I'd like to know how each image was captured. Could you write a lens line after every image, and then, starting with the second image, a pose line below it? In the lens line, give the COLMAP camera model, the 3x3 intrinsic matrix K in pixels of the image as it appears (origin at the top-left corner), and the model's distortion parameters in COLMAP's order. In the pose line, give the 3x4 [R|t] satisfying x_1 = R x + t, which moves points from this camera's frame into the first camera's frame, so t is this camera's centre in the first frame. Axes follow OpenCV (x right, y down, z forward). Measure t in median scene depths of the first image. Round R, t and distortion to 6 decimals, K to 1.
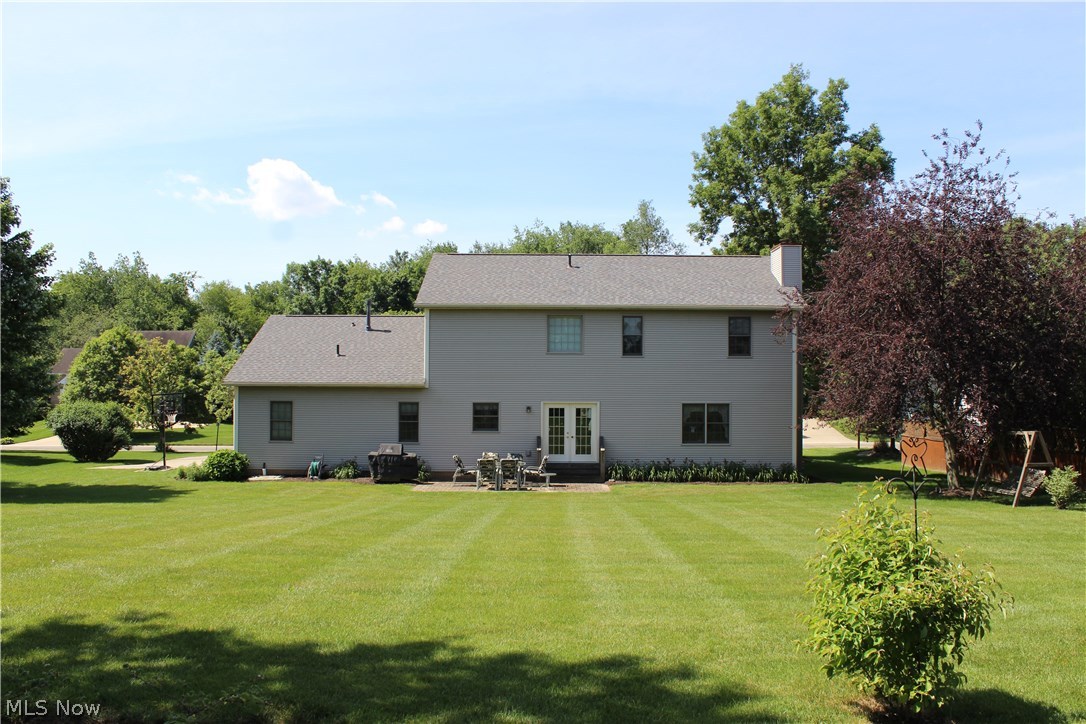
lens RADIAL K [[903.5, 0, 543.0], [0, 903.5, 362.0], [0, 0, 1]] dist [-0.131005, 0.001612]
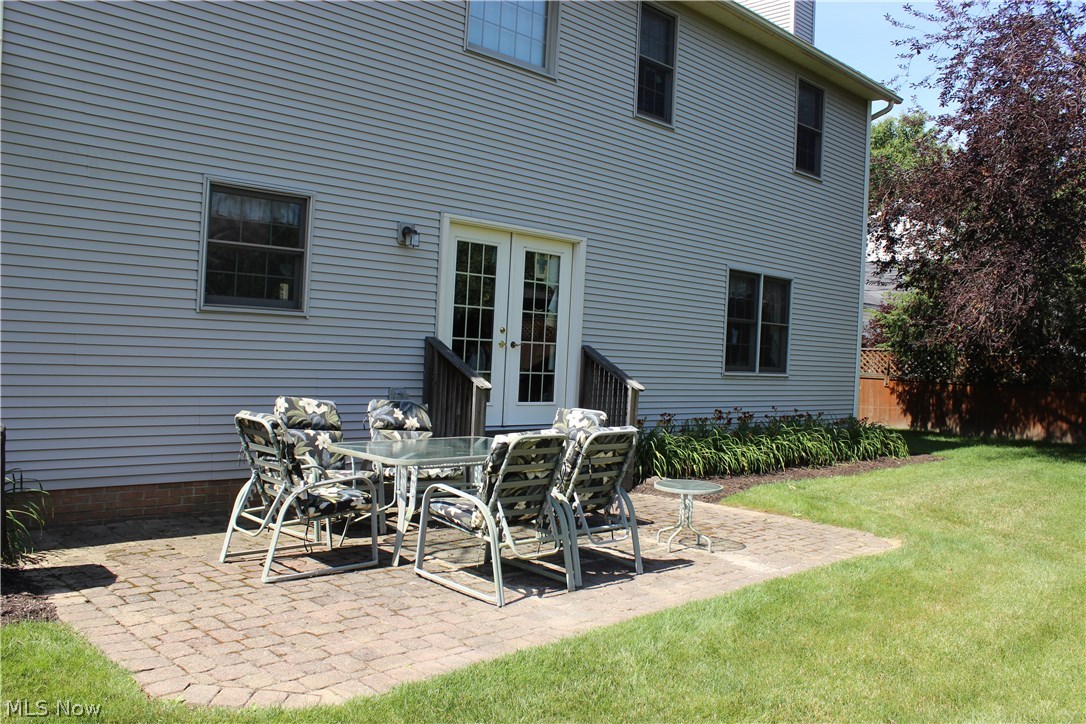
lens RADIAL K [[903.5, 0, 543.0], [0, 903.5, 362.0], [0, 0, 1]] dist [-0.131005, 0.001612]
pose [[0.713683, 0.020779, 0.700161, -0.173794], [-0.066719, 0.997032, 0.038418, 0.076578], [-0.697284, -0.074132, 0.712951, 0.774843]]
